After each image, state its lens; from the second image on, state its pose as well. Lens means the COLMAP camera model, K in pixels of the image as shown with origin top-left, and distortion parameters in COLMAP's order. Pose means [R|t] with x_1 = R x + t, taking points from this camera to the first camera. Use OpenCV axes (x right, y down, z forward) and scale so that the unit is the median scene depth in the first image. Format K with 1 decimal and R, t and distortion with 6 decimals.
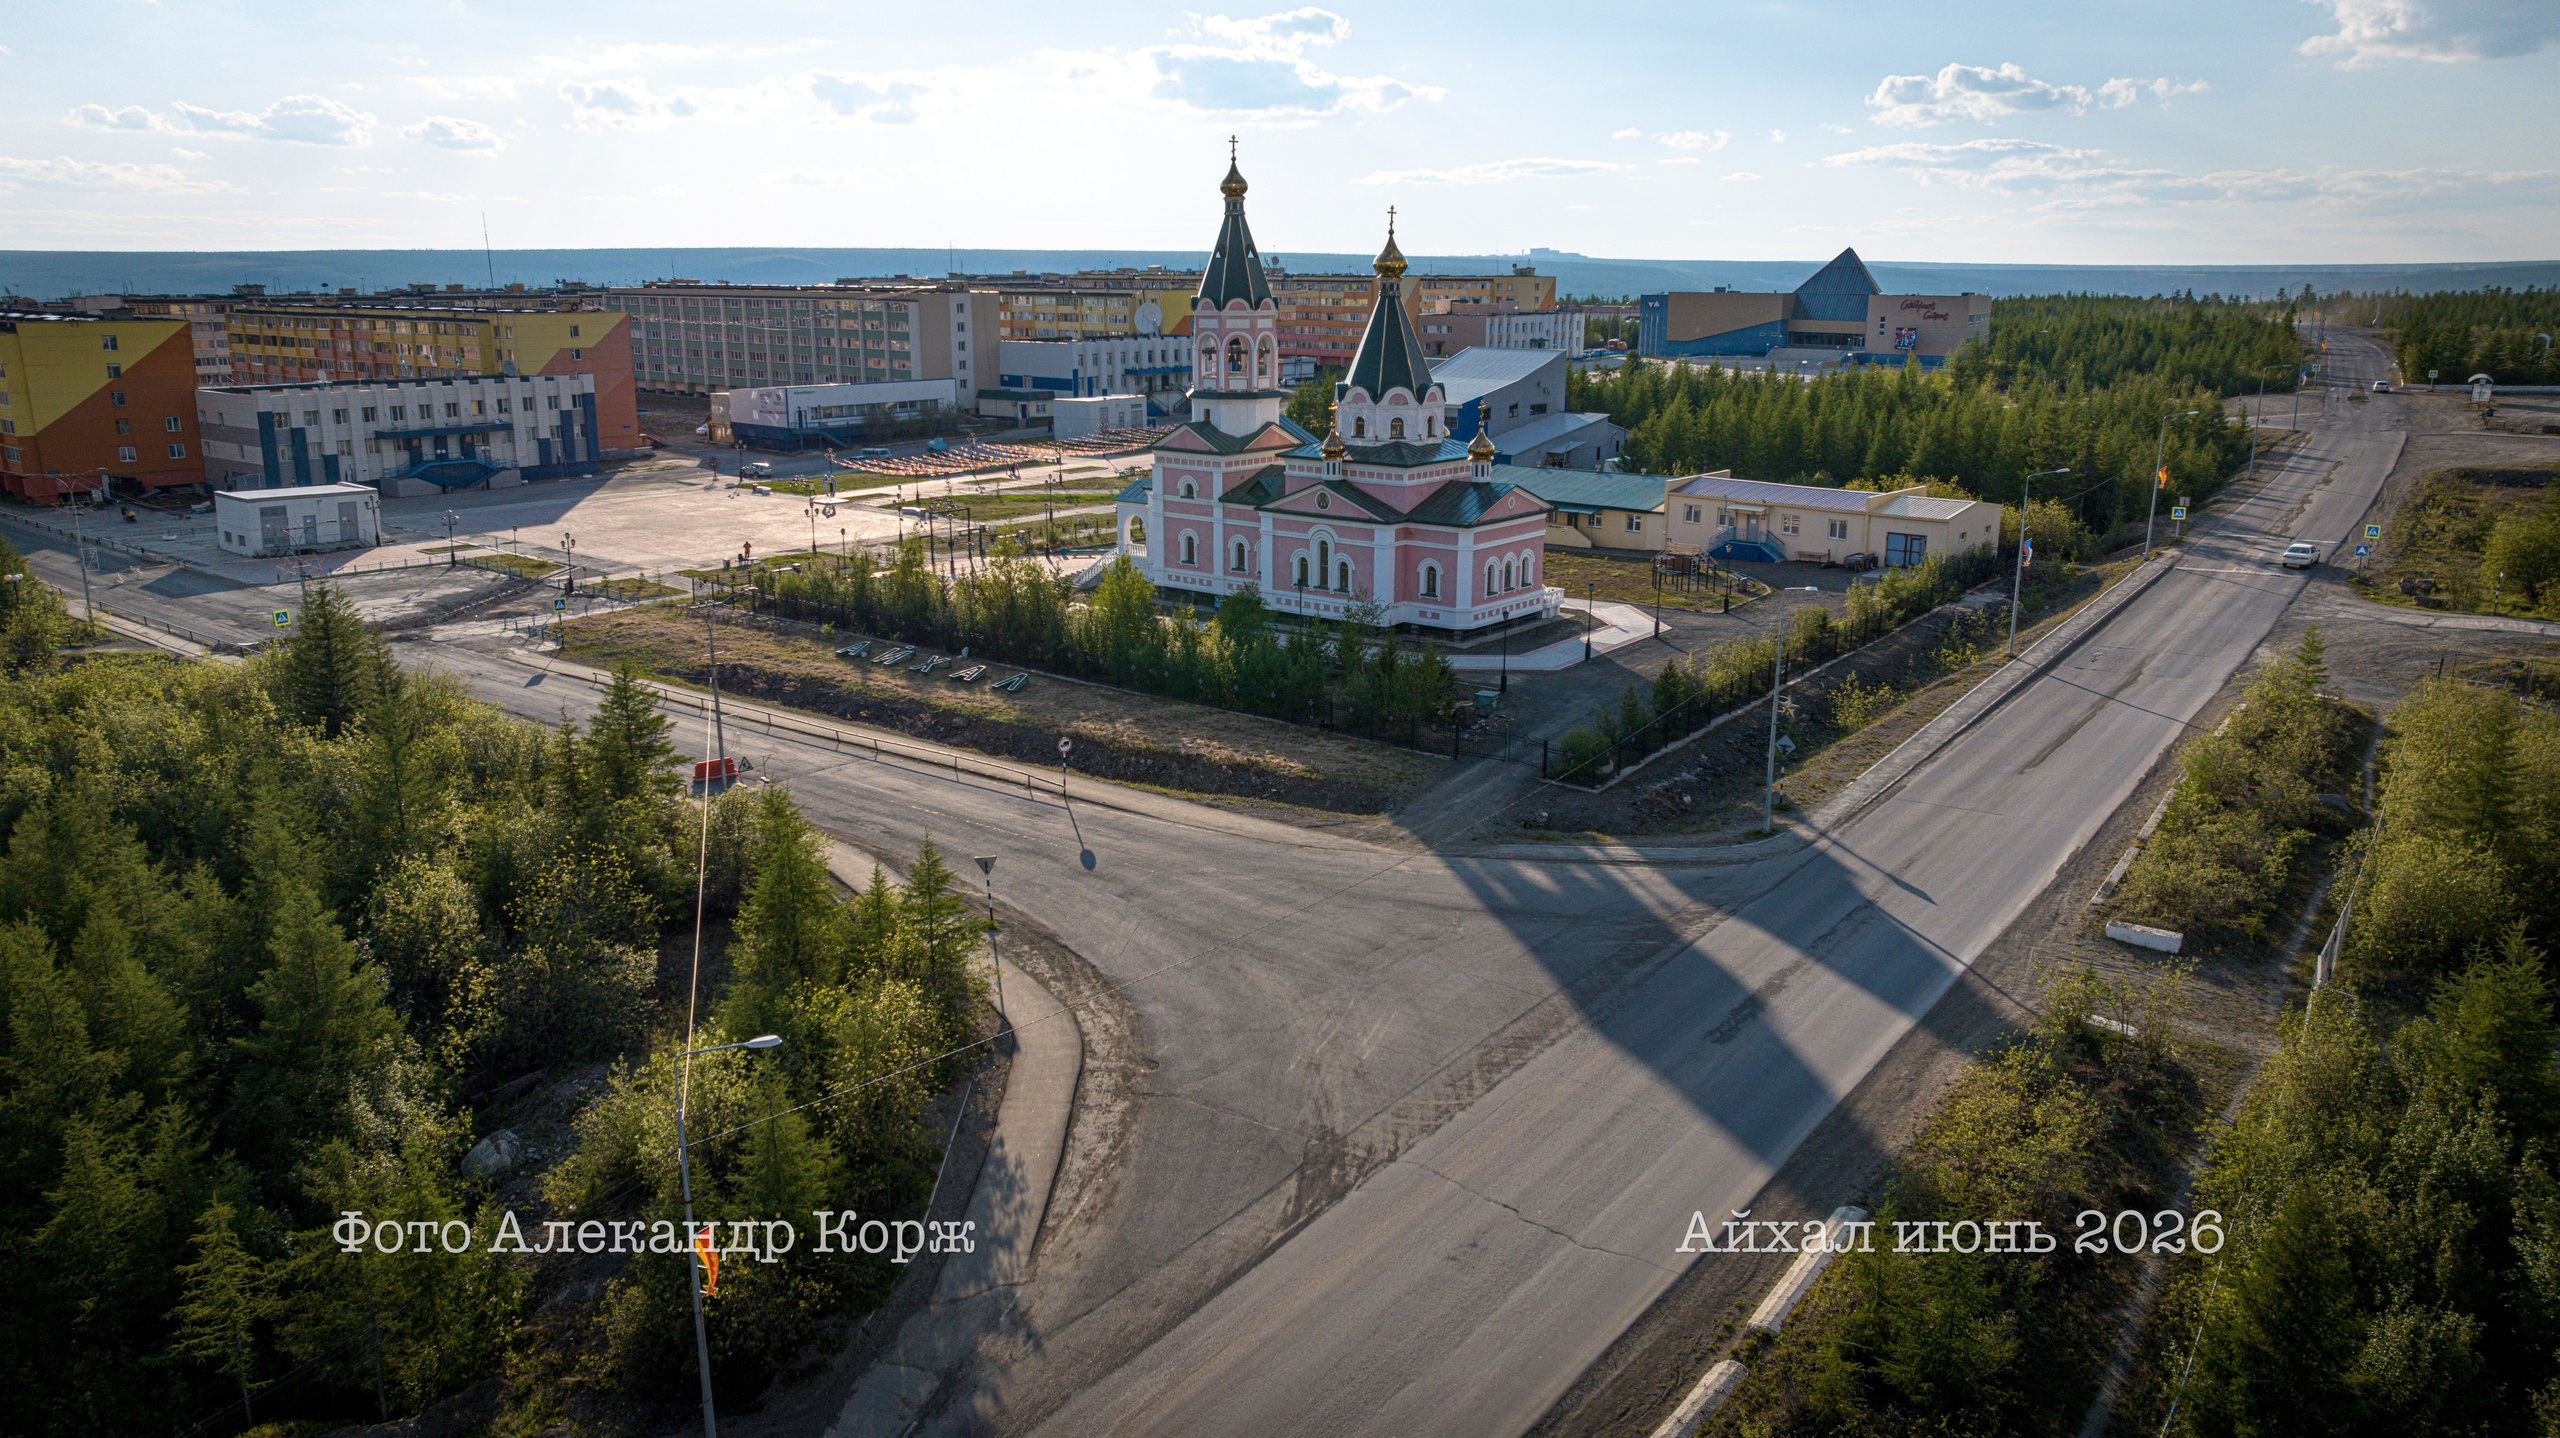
lens RADIAL K [[1826.2, 0, 1280.0], [0, 1826.2, 719.0], [0, 0, 1]] dist [-0.000382, 0.003087]
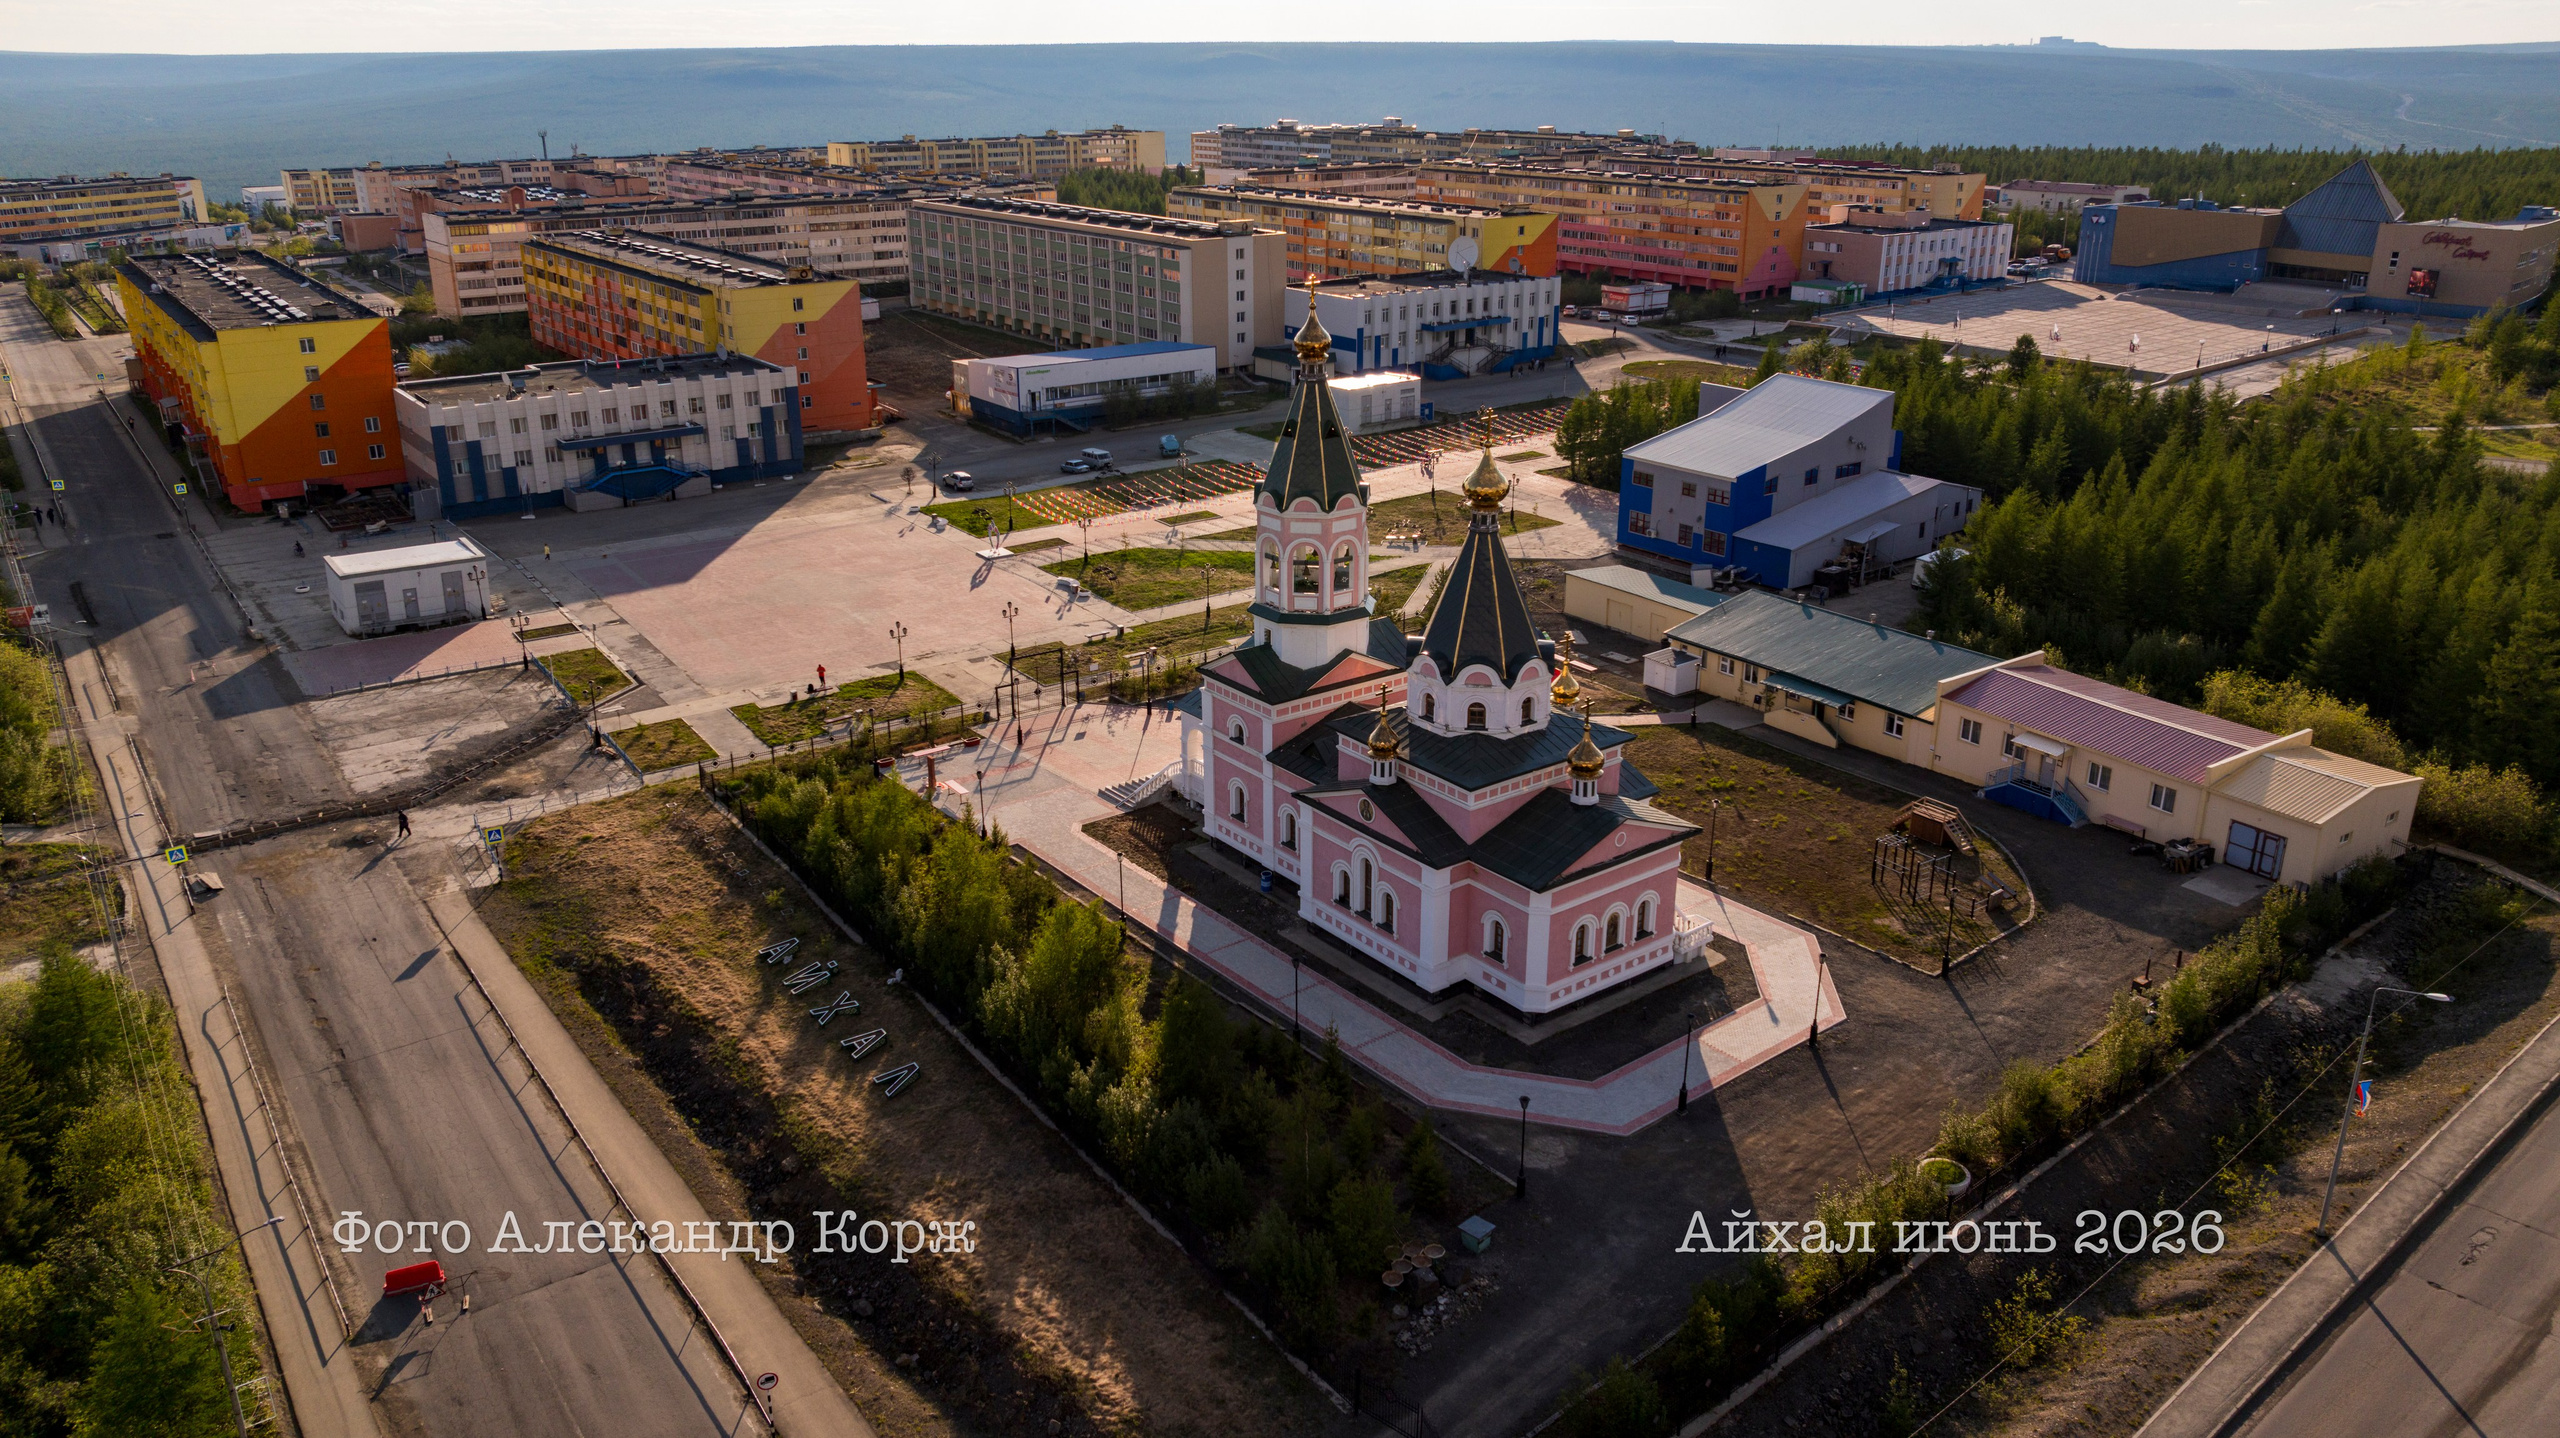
lens RADIAL K [[1826.2, 0, 1280.0], [0, 1826.2, 719.0], [0, 0, 1]] dist [-0.000382, 0.003087]
pose [[0.970806, 0.078650, -0.226604, 0.116452], [-0.054110, 0.992172, 0.112548, -0.178942], [0.233682, -0.097001, 0.967462, 0.204797]]
